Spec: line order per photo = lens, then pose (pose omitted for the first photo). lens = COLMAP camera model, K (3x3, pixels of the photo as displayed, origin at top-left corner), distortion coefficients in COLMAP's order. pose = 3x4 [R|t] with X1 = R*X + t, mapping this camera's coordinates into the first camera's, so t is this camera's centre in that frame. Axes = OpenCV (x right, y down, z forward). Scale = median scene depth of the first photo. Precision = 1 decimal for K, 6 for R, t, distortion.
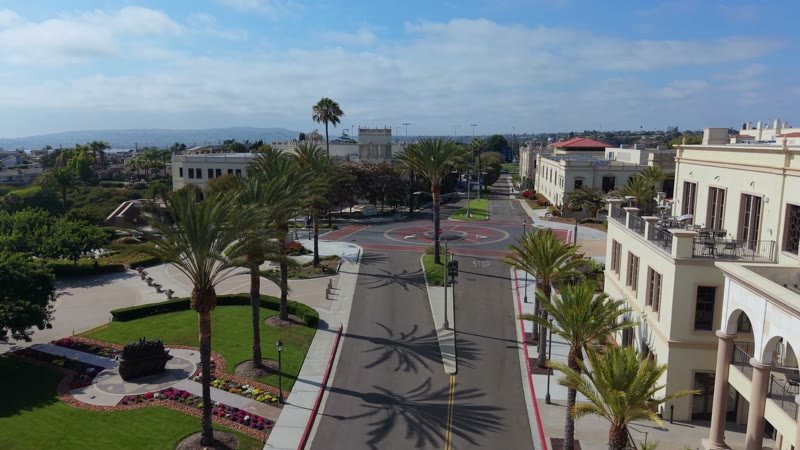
lens RADIAL K [[571.4, 0, 405.9], [0, 571.4, 228.6], [0, 0, 1]] dist [0.048198, -0.058209]
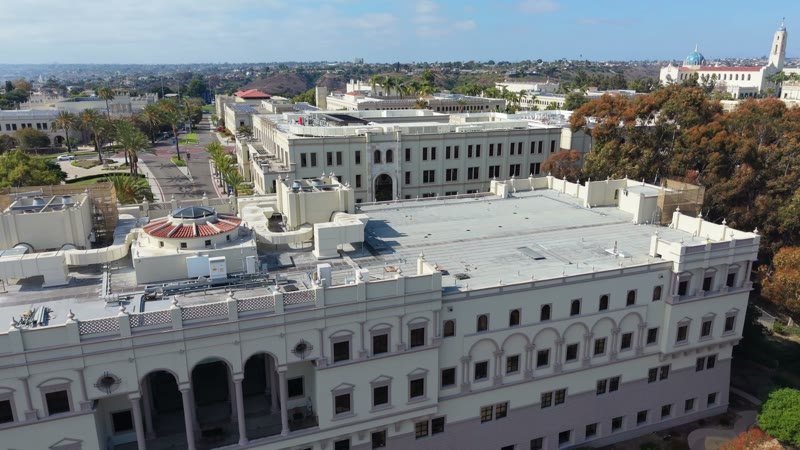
lens RADIAL K [[571.4, 0, 390.0], [0, 571.4, 227.9], [0, 0, 1]] dist [0.048198, -0.058209]
pose [[0.892406, -0.126216, 0.433222, -0.093847], [0.074250, 0.988071, 0.134917, 0.030708], [-0.445083, -0.088234, 0.891132, -0.639898]]
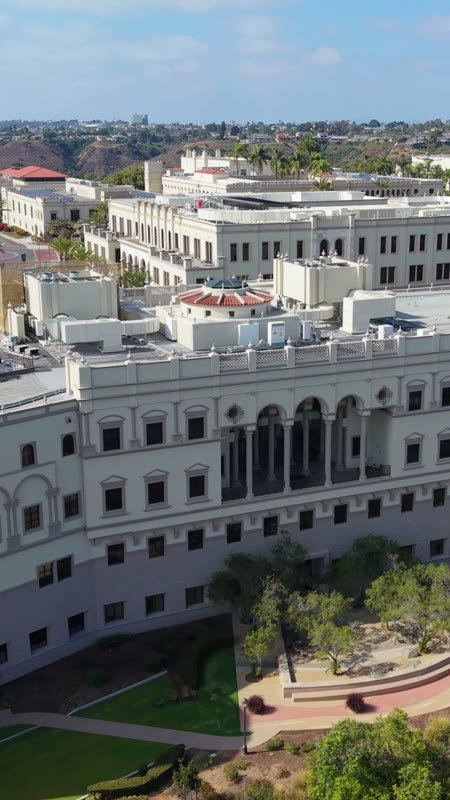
lens RADIAL K [[1016.1, 0, 255.2], [0, 1016.1, 399.8], [0, 0, 1]] dist [0.040962, 0.000000]
pose [[0.860971, -0.132576, 0.491073, -0.309743], [0.080940, 0.988843, 0.125052, 0.051388], [-0.502173, -0.067919, 0.862096, -0.782927]]
